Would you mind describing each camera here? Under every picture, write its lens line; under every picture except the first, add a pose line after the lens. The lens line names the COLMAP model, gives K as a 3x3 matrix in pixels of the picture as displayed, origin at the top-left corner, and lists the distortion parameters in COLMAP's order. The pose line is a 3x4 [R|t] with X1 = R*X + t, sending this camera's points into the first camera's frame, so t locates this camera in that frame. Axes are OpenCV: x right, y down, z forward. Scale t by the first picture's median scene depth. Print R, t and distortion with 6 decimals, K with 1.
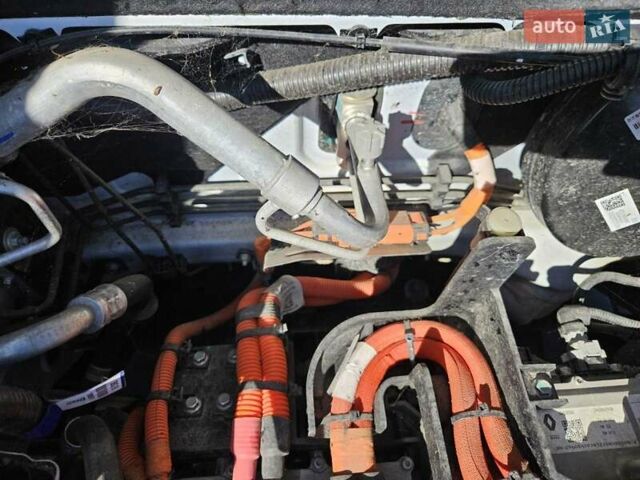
lens RADIAL K [[438.1, 0, 320.0], [0, 438.1, 240.0], [0, 0, 1]] dist [0.043652, -0.047067]
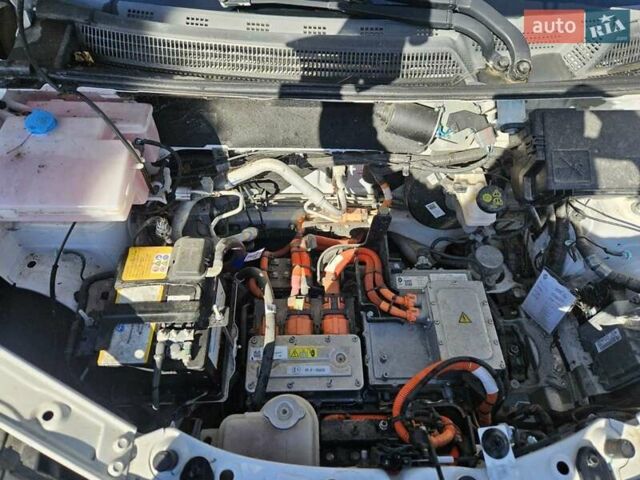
lens RADIAL K [[438.1, 0, 320.0], [0, 438.1, 240.0], [0, 0, 1]] dist [0.043652, -0.047067]
pose [[0.999018, 0.038944, -0.021147, 0.037424], [-0.039491, 0.998880, -0.026079, 0.214684], [0.020107, 0.026888, 0.999436, -1.691031]]
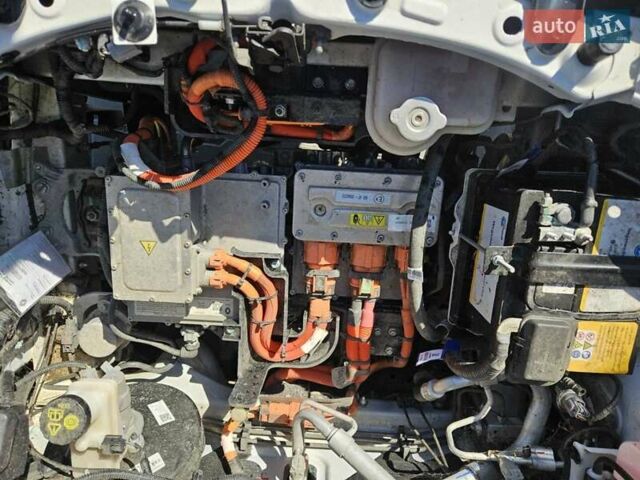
lens RADIAL K [[438.1, 0, 320.0], [0, 438.1, 240.0], [0, 0, 1]] dist [0.043652, -0.047067]
pose [[-0.992146, -0.116989, -0.044260, 0.184928], [0.096720, -0.941922, 0.321602, 0.082900], [-0.079313, 0.314795, 0.945840, -1.023867]]
